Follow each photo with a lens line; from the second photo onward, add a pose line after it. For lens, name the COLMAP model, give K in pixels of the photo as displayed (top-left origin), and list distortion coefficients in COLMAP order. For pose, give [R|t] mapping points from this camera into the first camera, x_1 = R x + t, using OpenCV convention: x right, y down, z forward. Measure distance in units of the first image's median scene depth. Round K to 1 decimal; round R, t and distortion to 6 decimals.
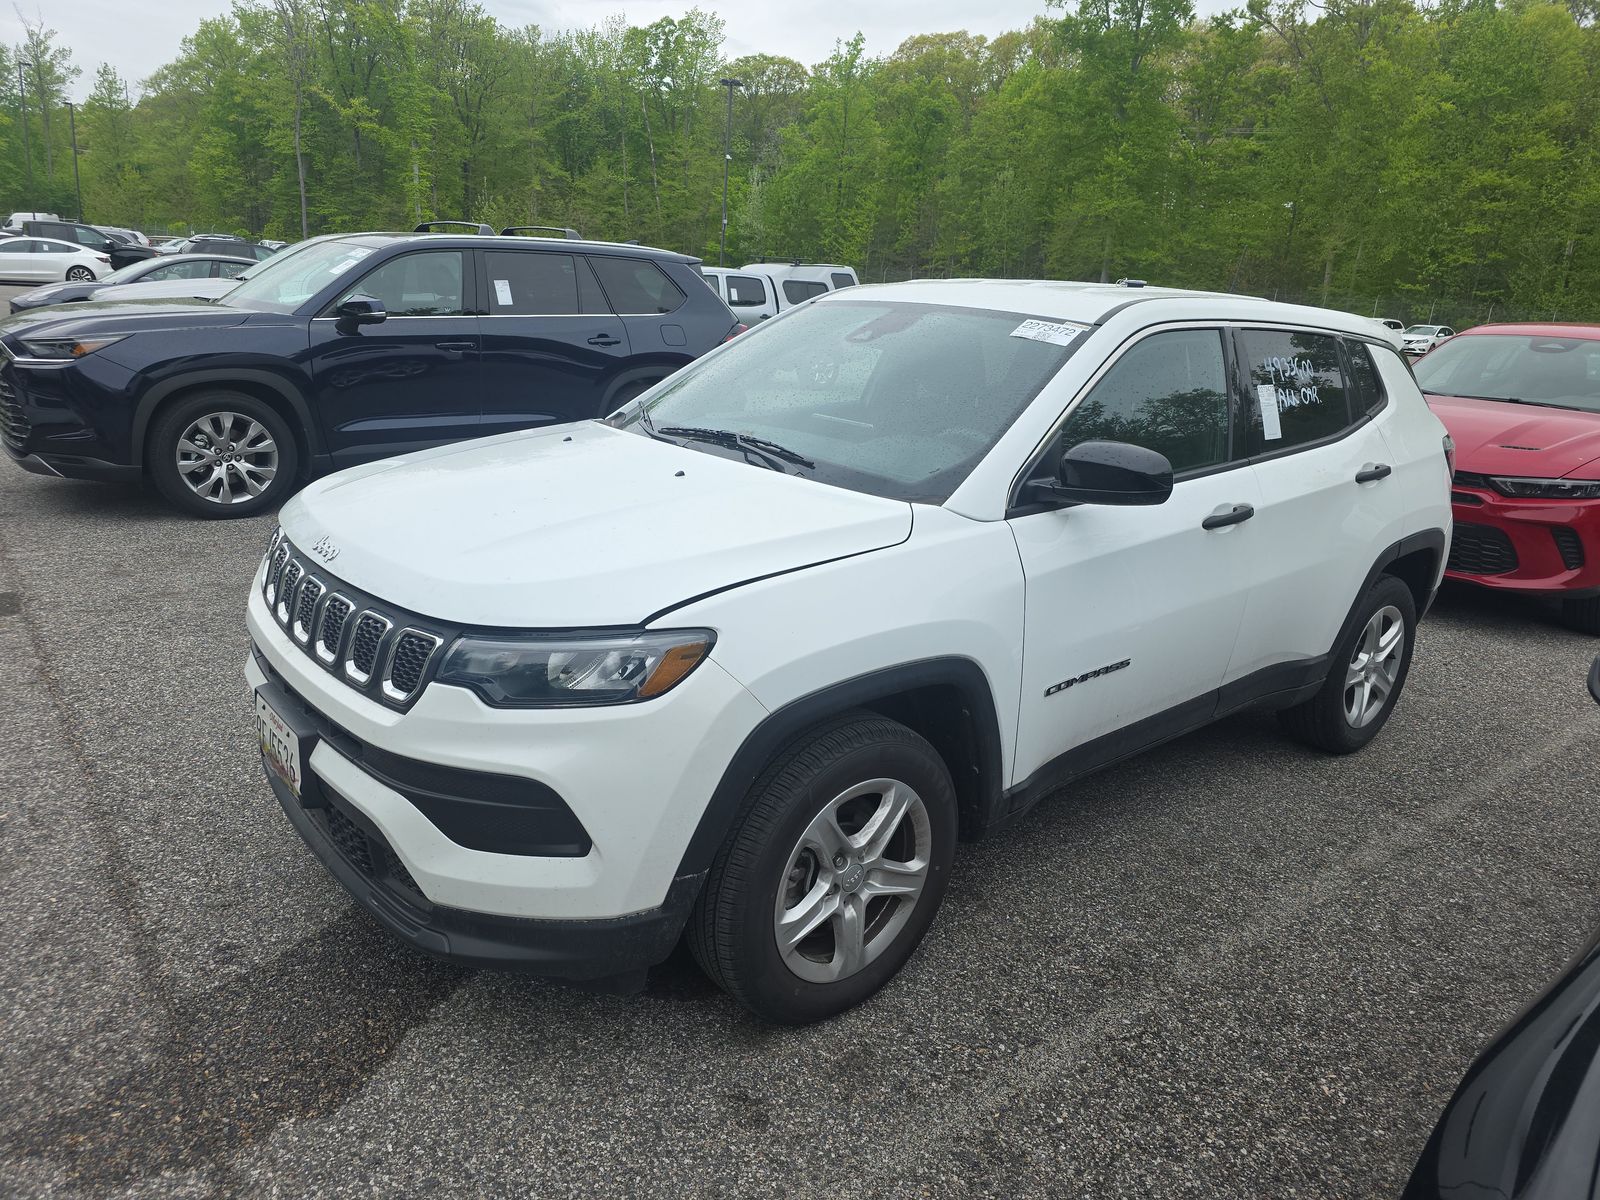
lens RADIAL K [[1093.5, 0, 799.0], [0, 1093.5, 592.9], [0, 0, 1]] dist [0.000938, -0.000497]
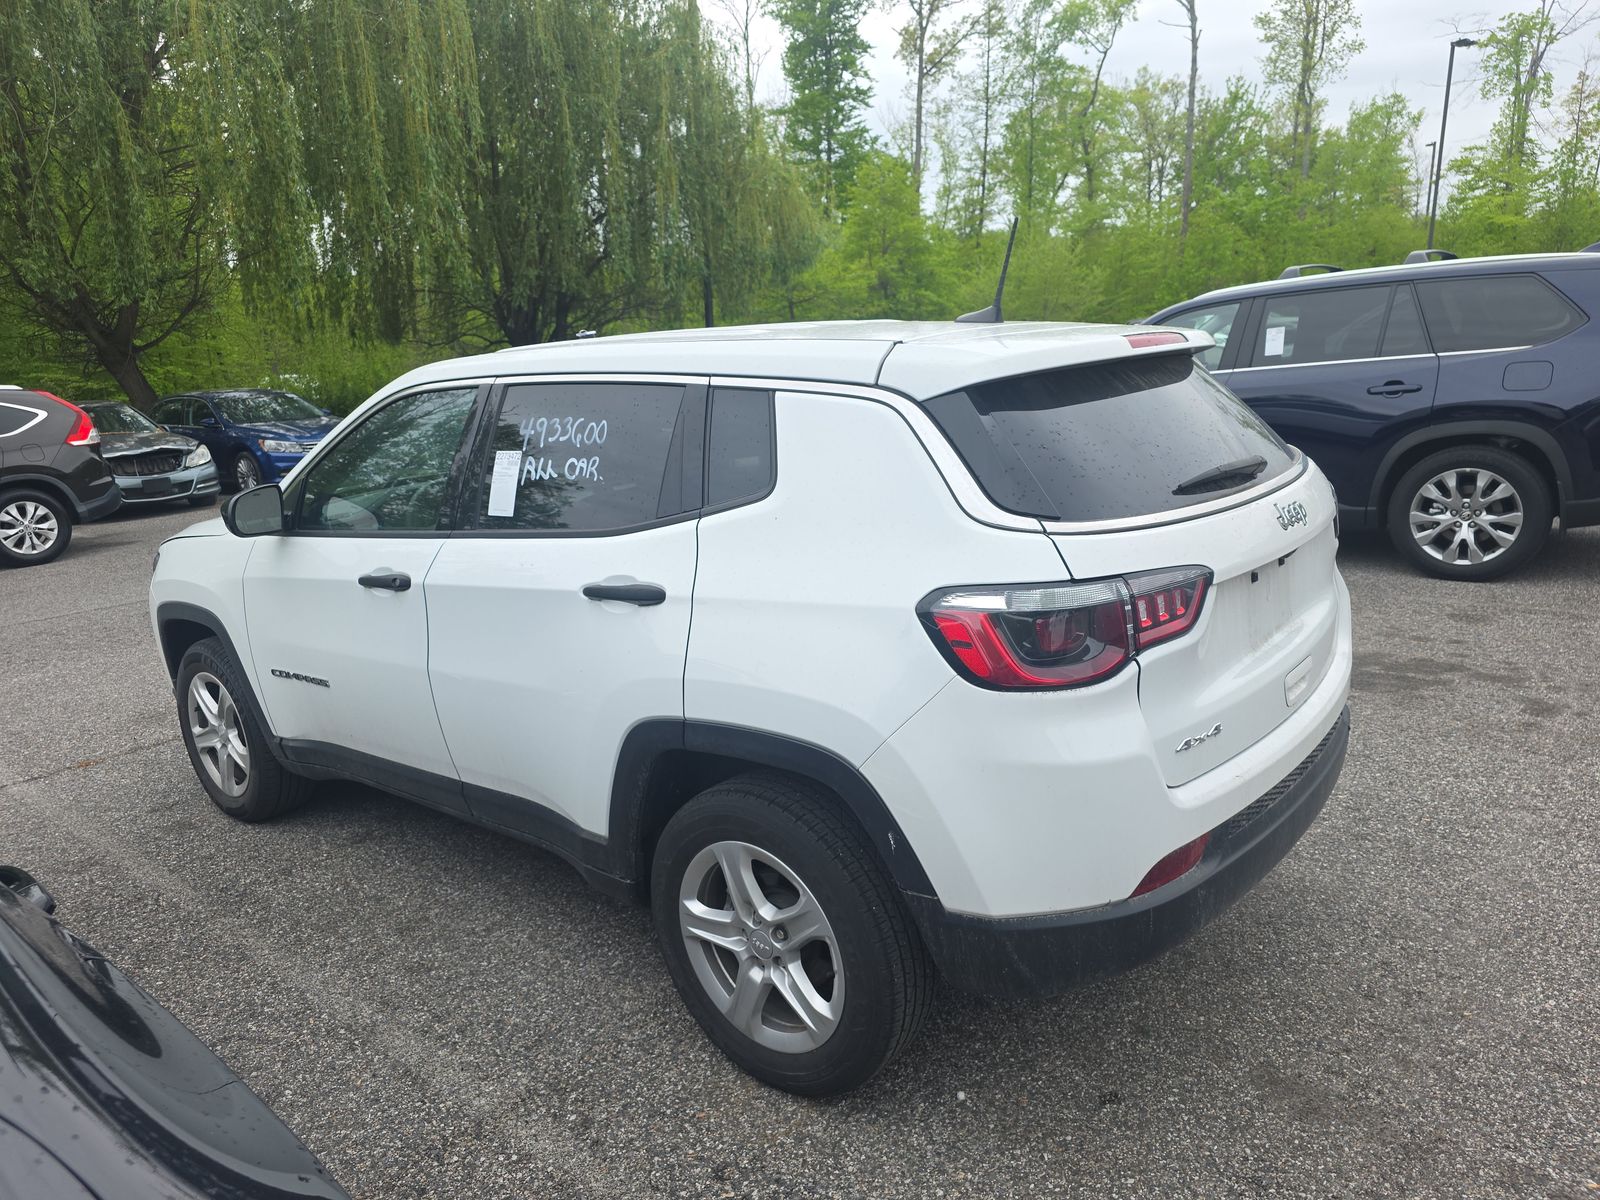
lens RADIAL K [[1093.5, 0, 805.7], [0, 1093.5, 612.9], [0, 0, 1]] dist [0.000938, -0.000497]
pose [[0.147348, 0.161480, -0.975814, 0.979049], [-0.191379, 0.972593, 0.132049, -0.169592], [0.970393, 0.167294, 0.174213, 0.839651]]
